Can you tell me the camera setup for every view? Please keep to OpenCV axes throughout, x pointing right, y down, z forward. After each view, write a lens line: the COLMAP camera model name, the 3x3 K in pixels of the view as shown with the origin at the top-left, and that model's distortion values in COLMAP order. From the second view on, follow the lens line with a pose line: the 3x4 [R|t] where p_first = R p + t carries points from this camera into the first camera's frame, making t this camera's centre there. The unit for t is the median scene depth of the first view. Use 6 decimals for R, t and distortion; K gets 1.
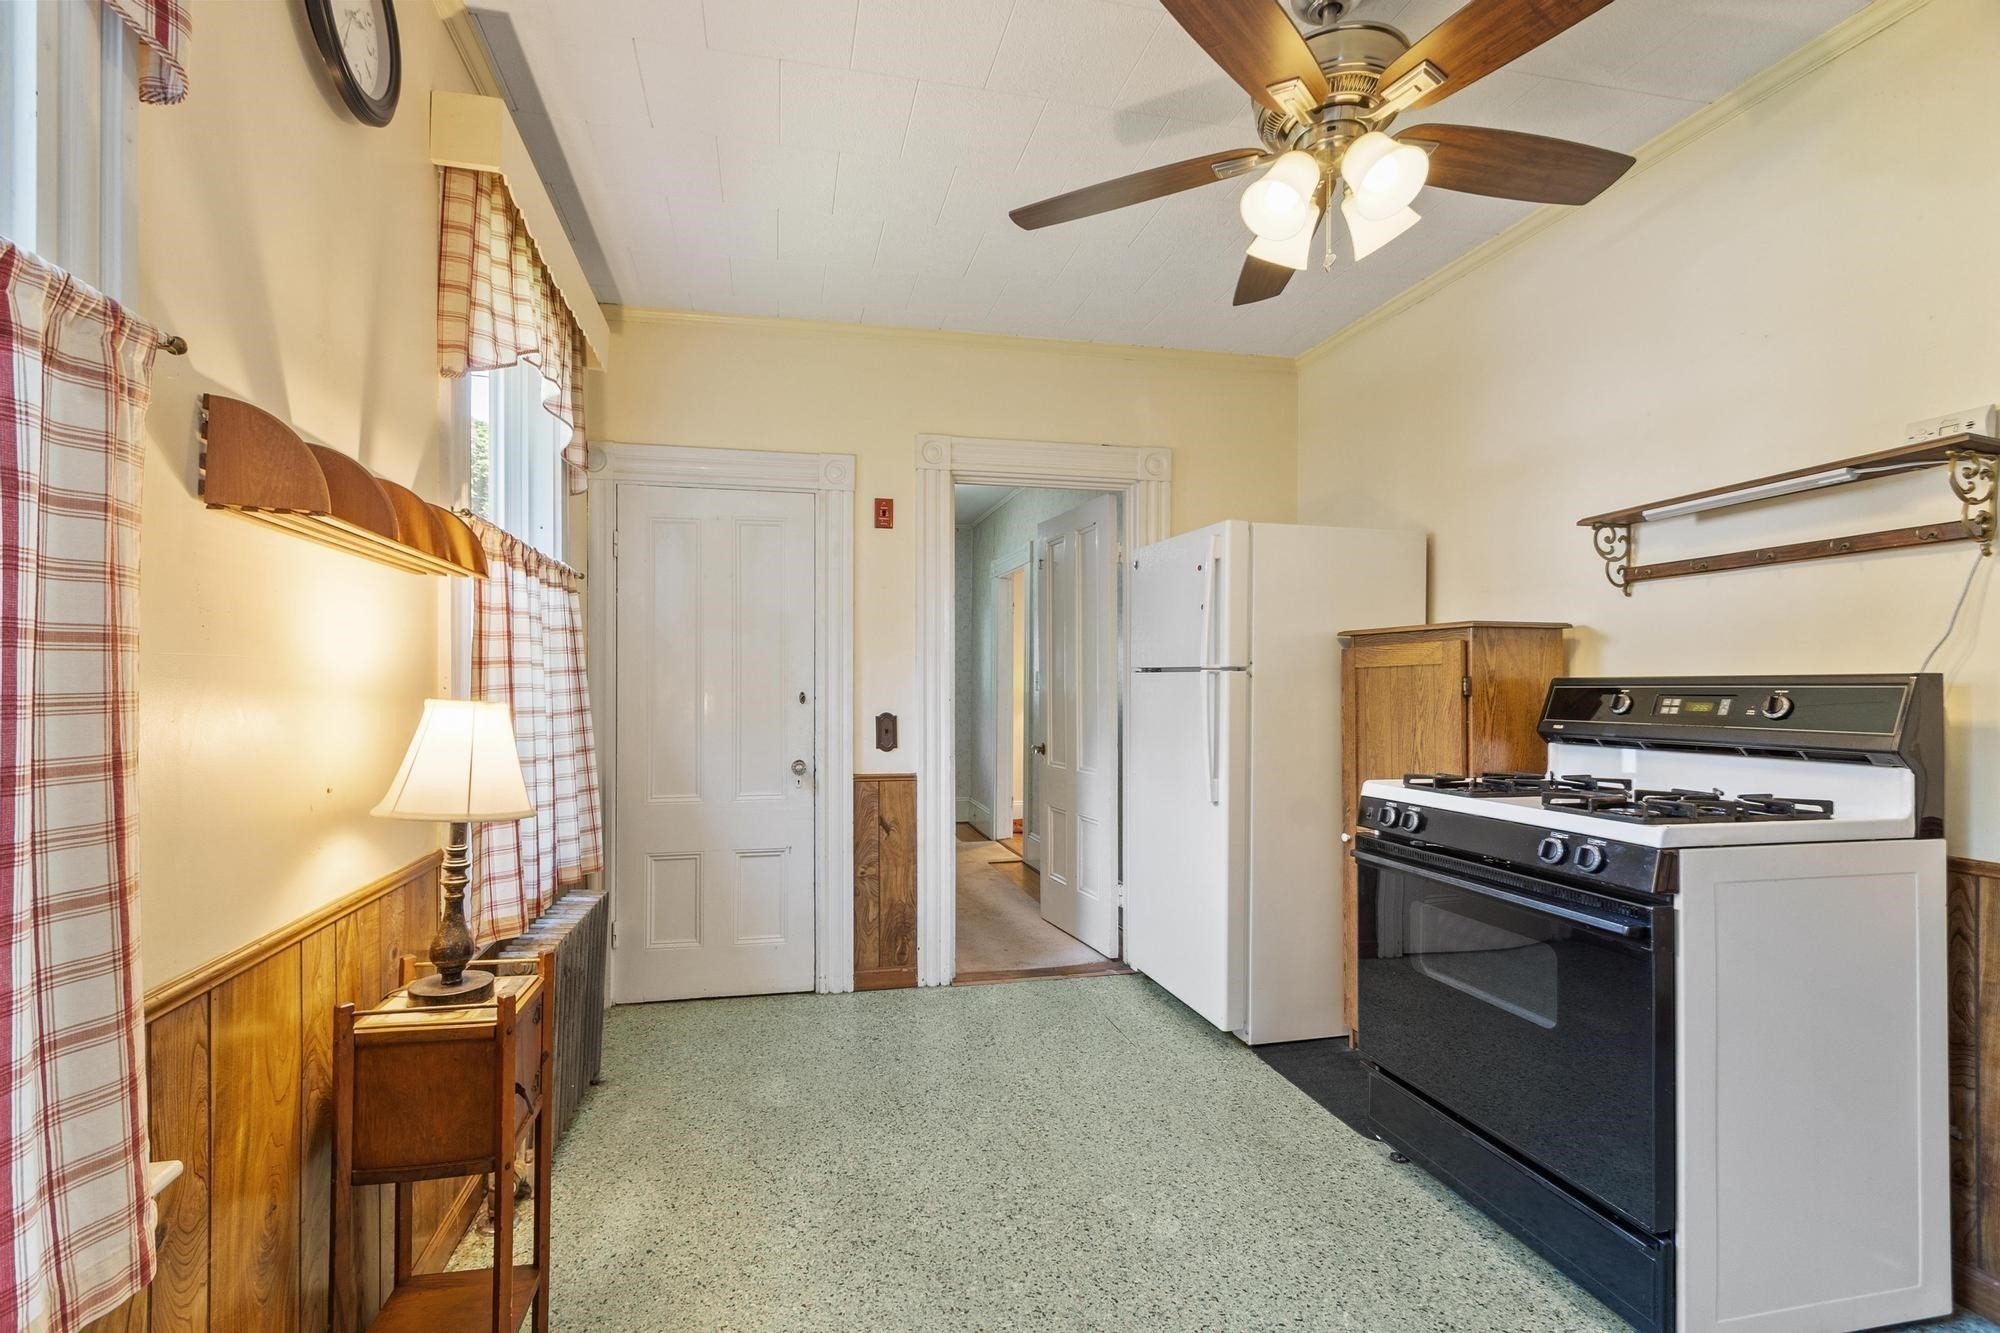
lens RADIAL K [[918.1, 0, 989.5], [0, 918.1, 682.2], [0, 0, 1]] dist [0.005994, 0.000168]
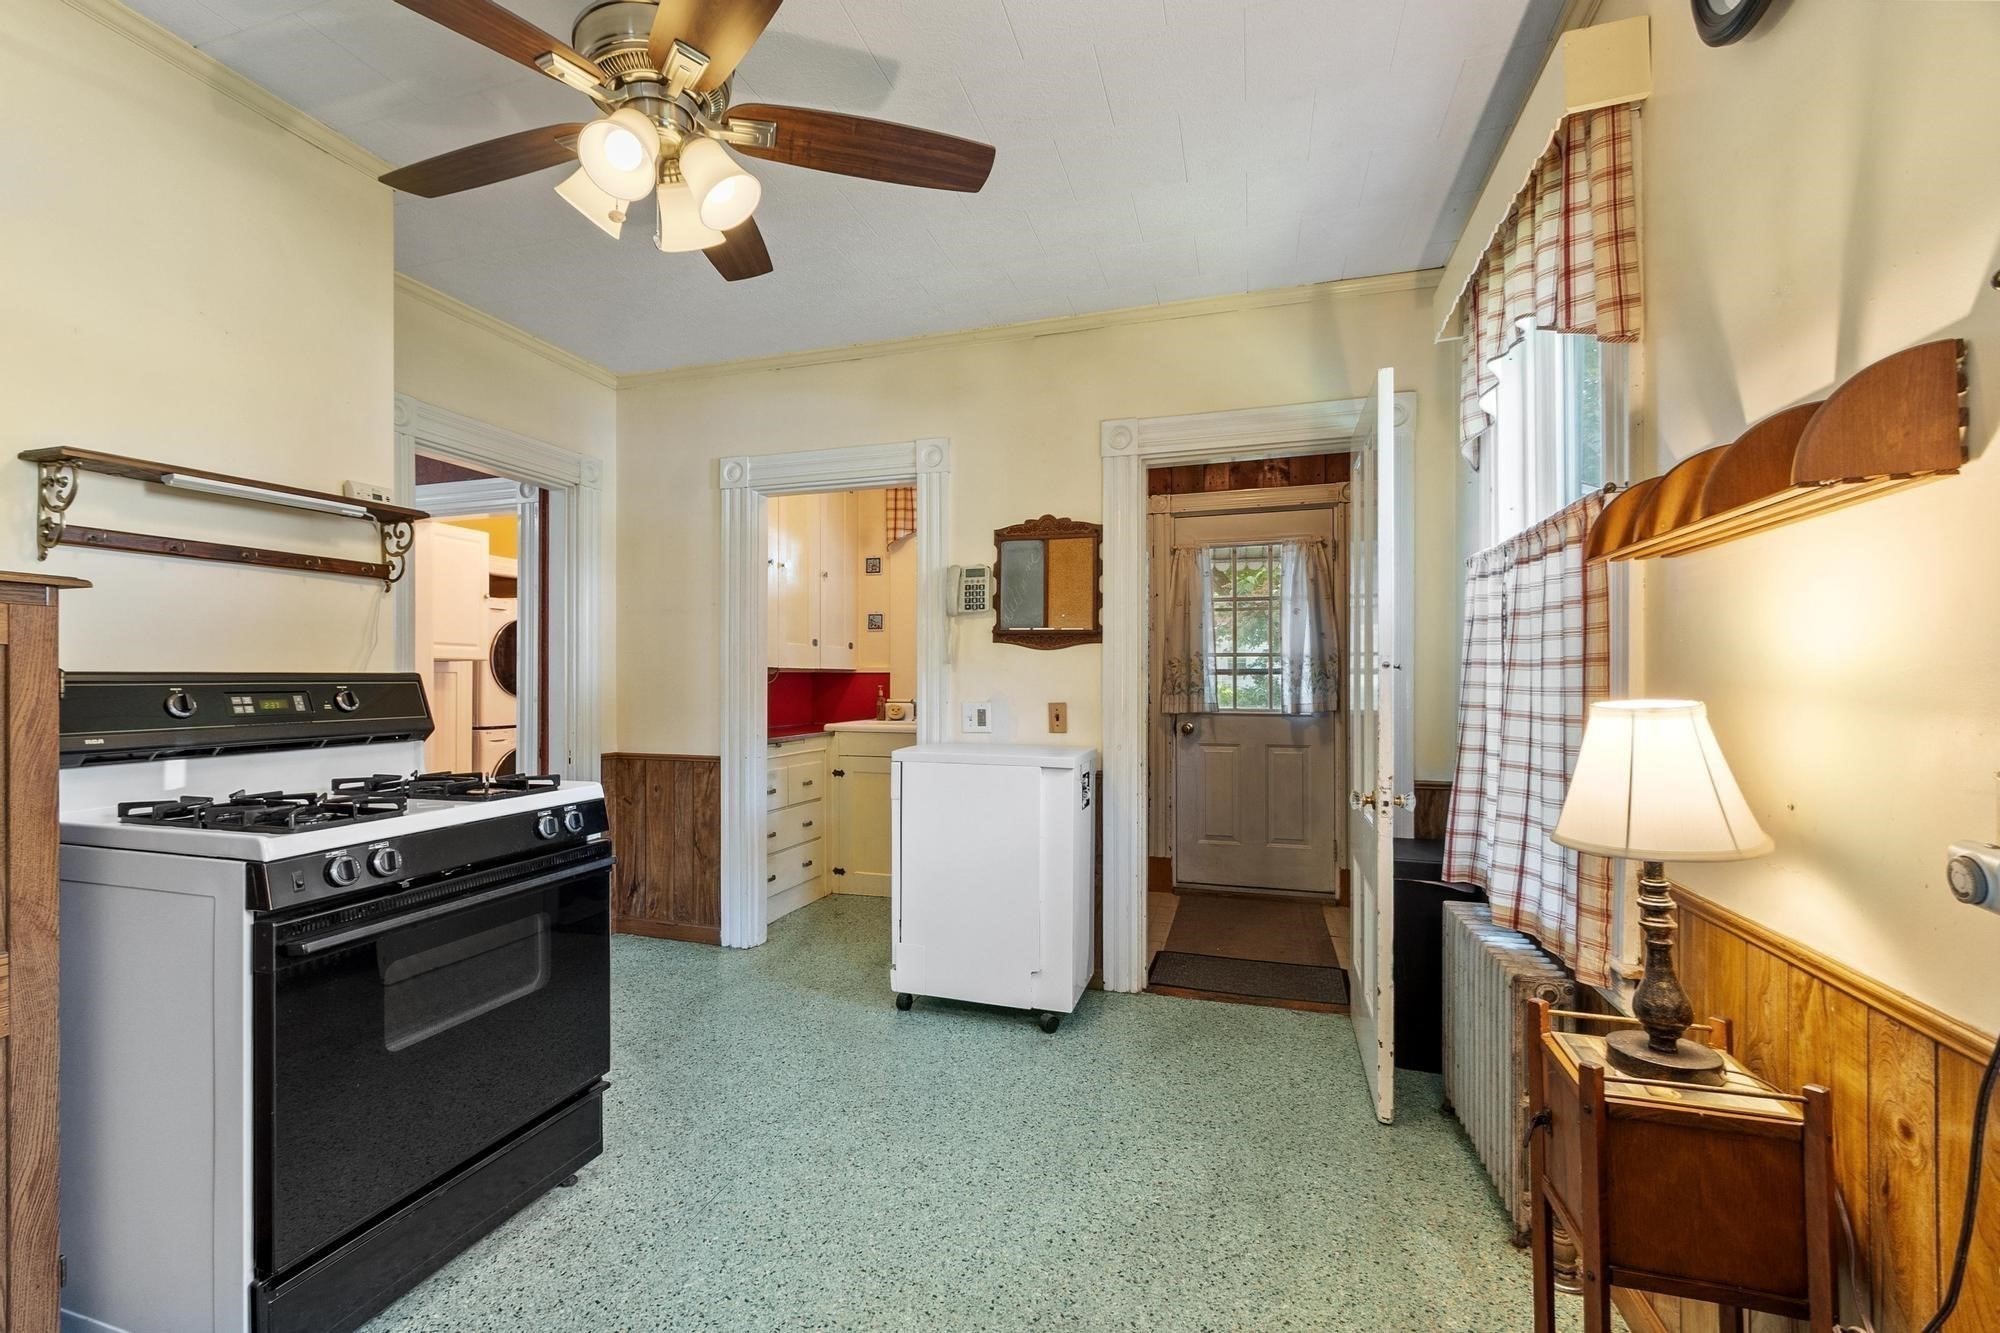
lens RADIAL K [[918.1, 0, 995.9], [0, 918.1, 671.4], [0, 0, 1]] dist [0.005994, 0.000168]
pose [[-0.872301, 0.002487, 0.488963, -0.365250], [-0.001439, 0.999970, -0.007654, -0.001384], [-0.488967, -0.007380, -0.872271, 1.462286]]
